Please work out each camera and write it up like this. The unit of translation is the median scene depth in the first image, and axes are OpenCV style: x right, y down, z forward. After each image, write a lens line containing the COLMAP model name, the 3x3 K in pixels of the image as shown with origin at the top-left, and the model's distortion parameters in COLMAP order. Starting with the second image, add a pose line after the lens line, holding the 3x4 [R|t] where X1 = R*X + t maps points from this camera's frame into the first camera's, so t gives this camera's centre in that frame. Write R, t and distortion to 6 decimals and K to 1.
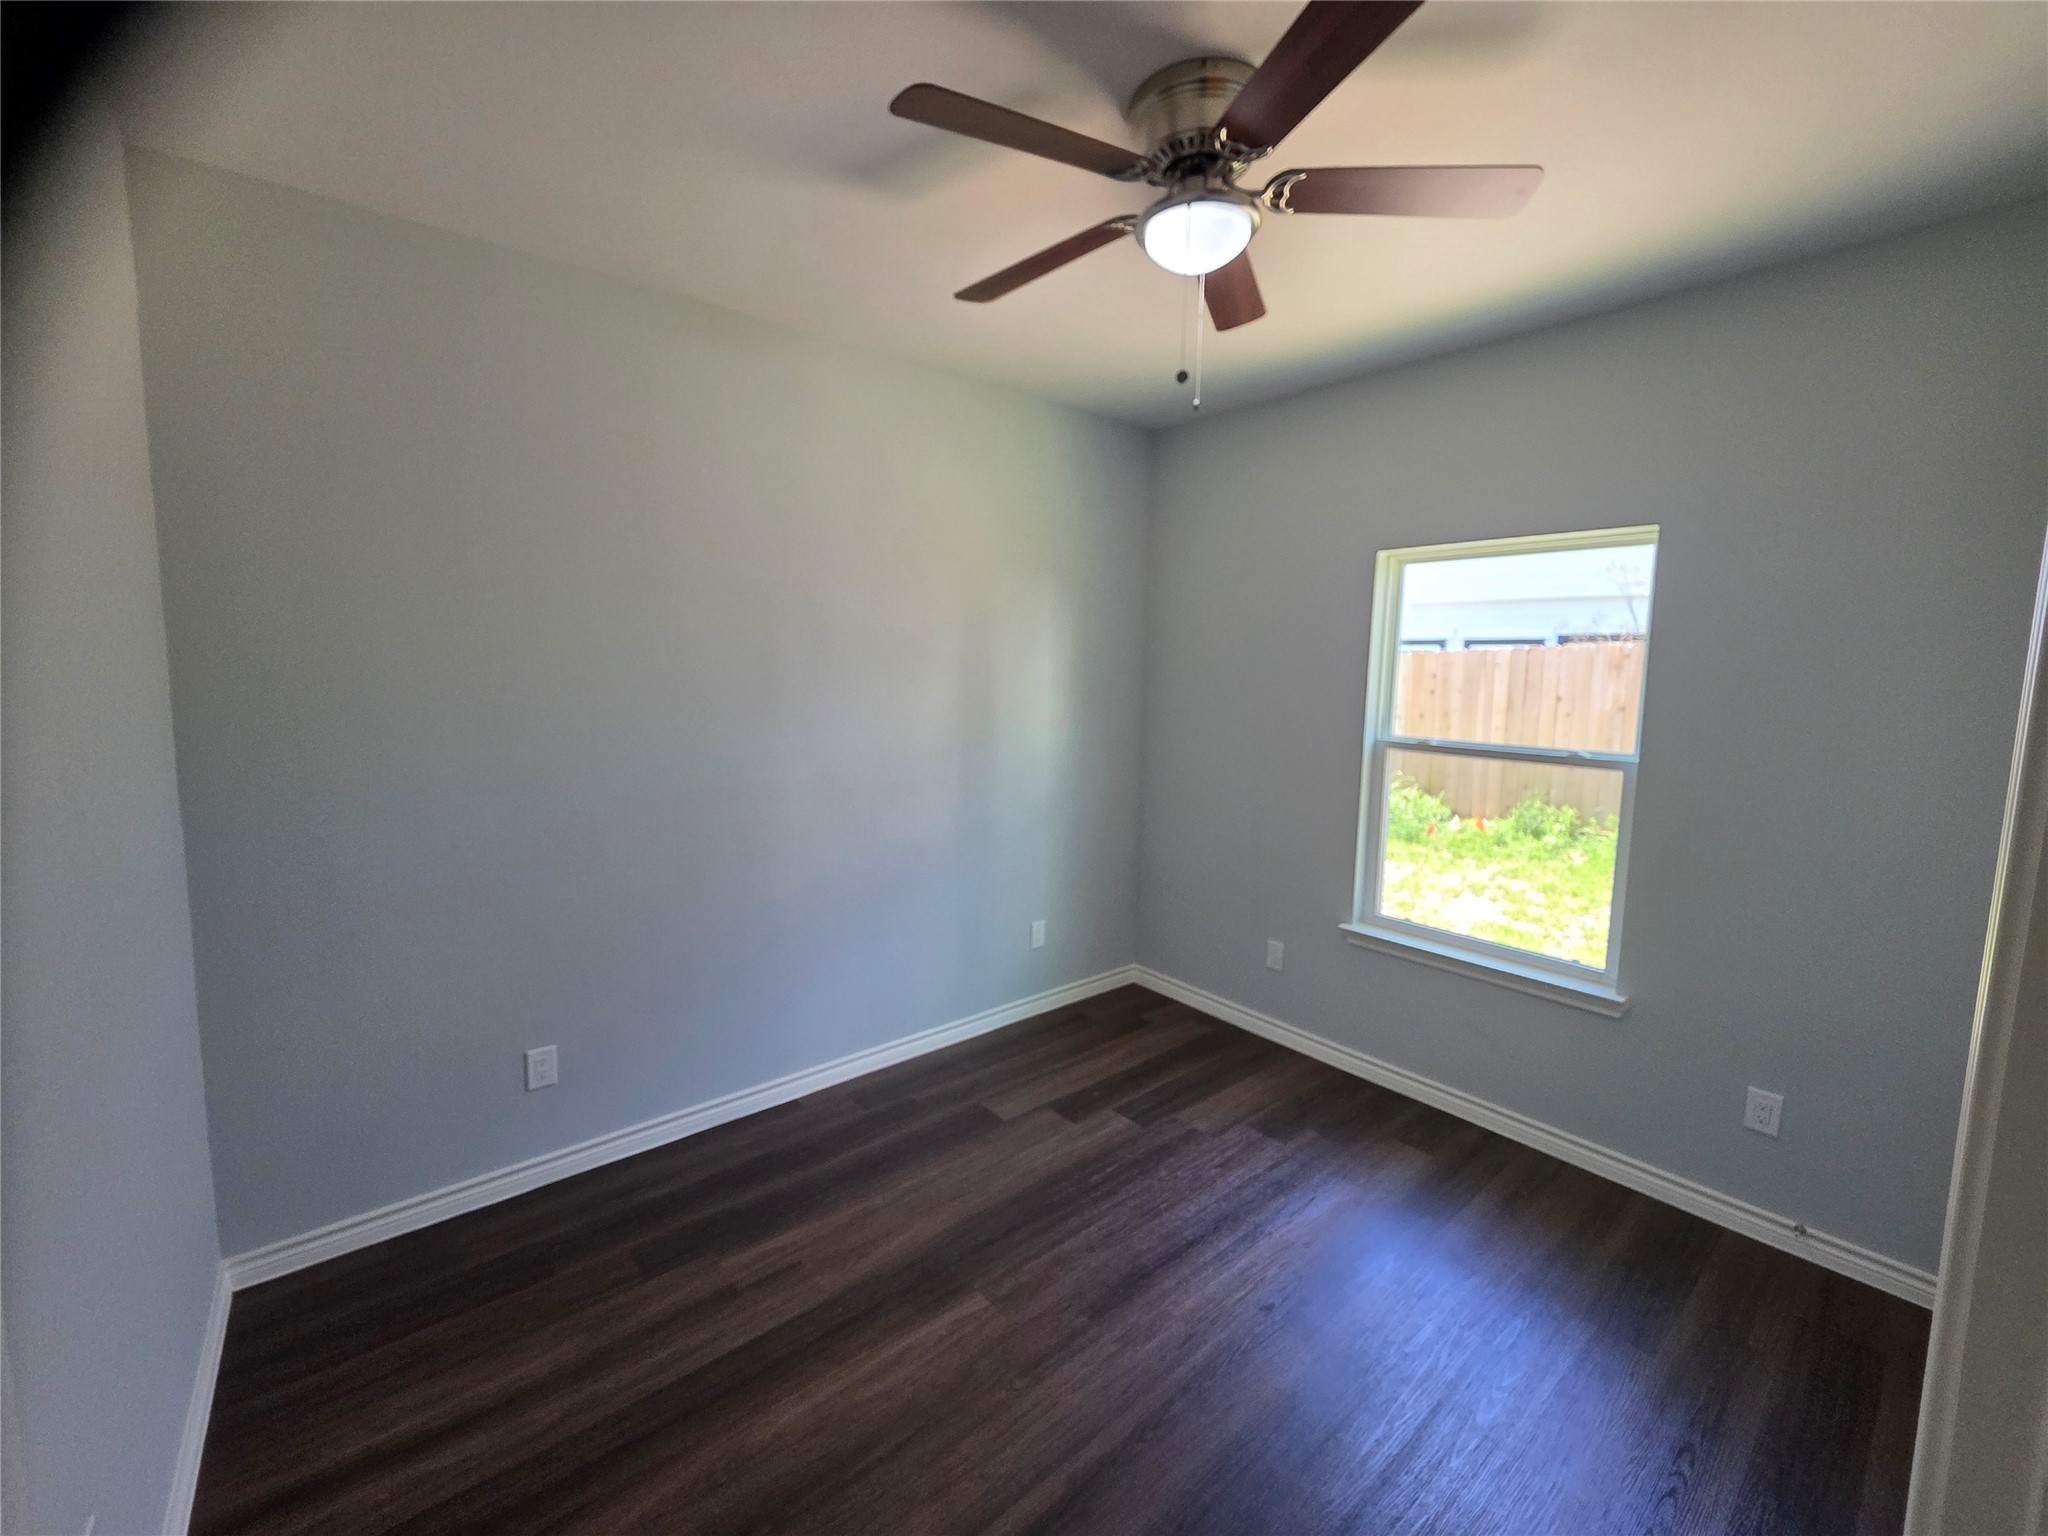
lens RADIAL K [[906.8, 0, 1024.0], [0, 906.8, 768.0], [0, 0, 1]] dist [0.001027, 0.013241]
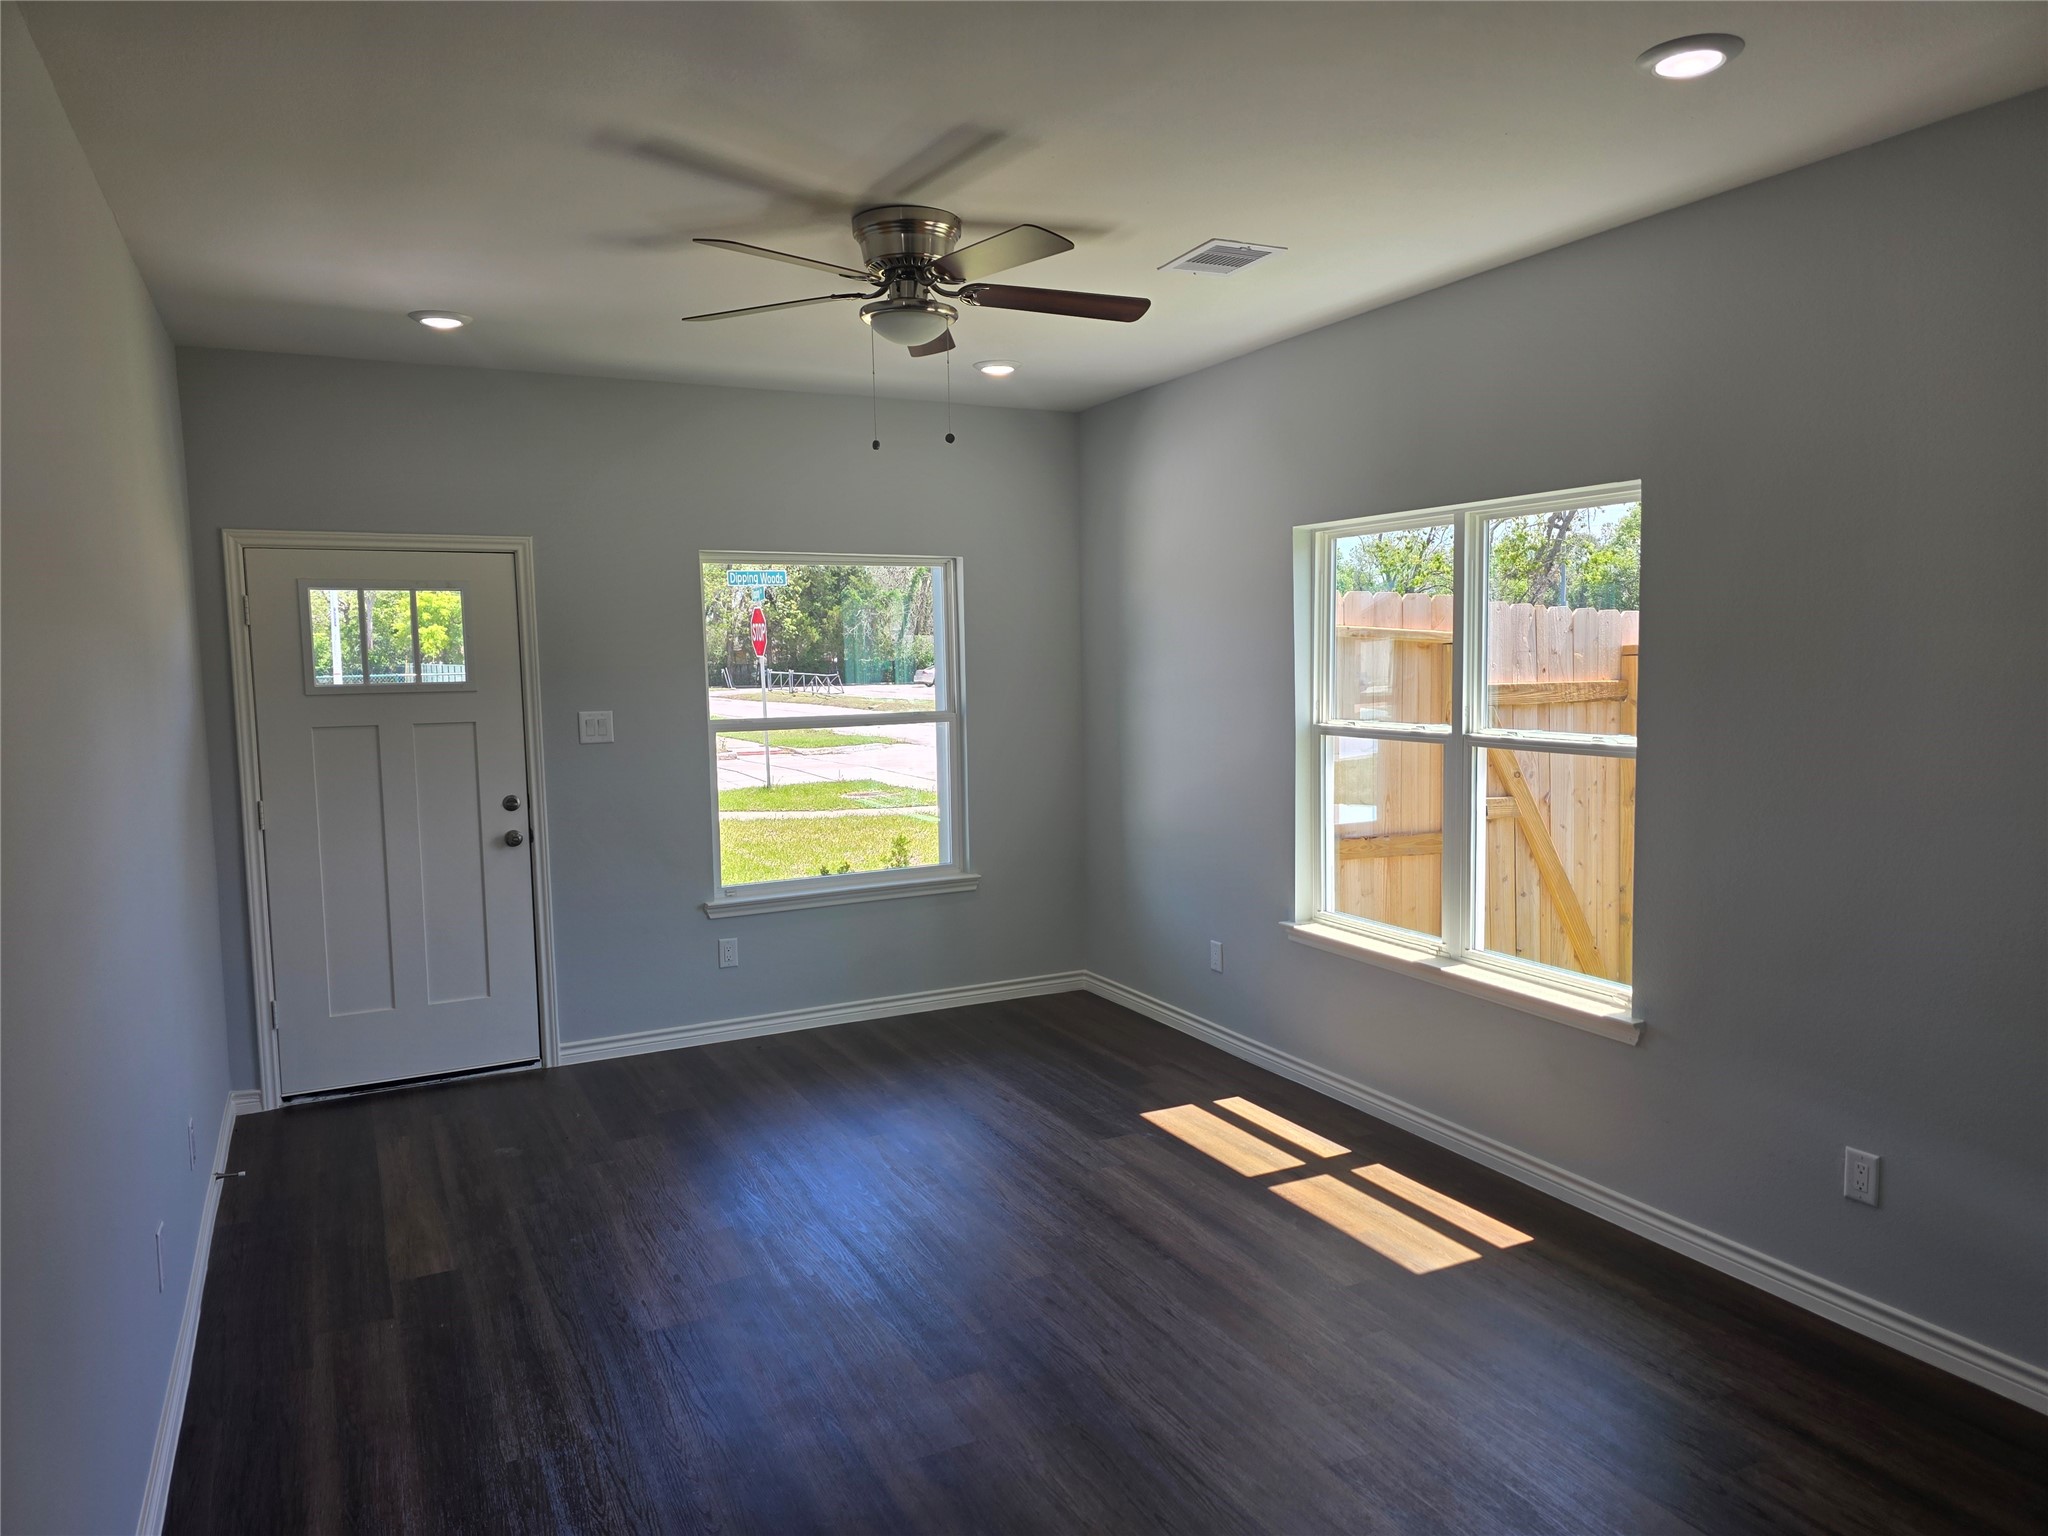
lens RADIAL K [[1375.1, 0, 1024.0], [0, 1375.1, 768.0], [0, 0, 1]] dist [0.101112, -0.000231]
pose [[0.983879, -0.007514, -0.178679, 0.319902], [0.002030, 0.999522, -0.030852, 0.052909], [0.178826, 0.029992, 0.983424, -0.421287]]
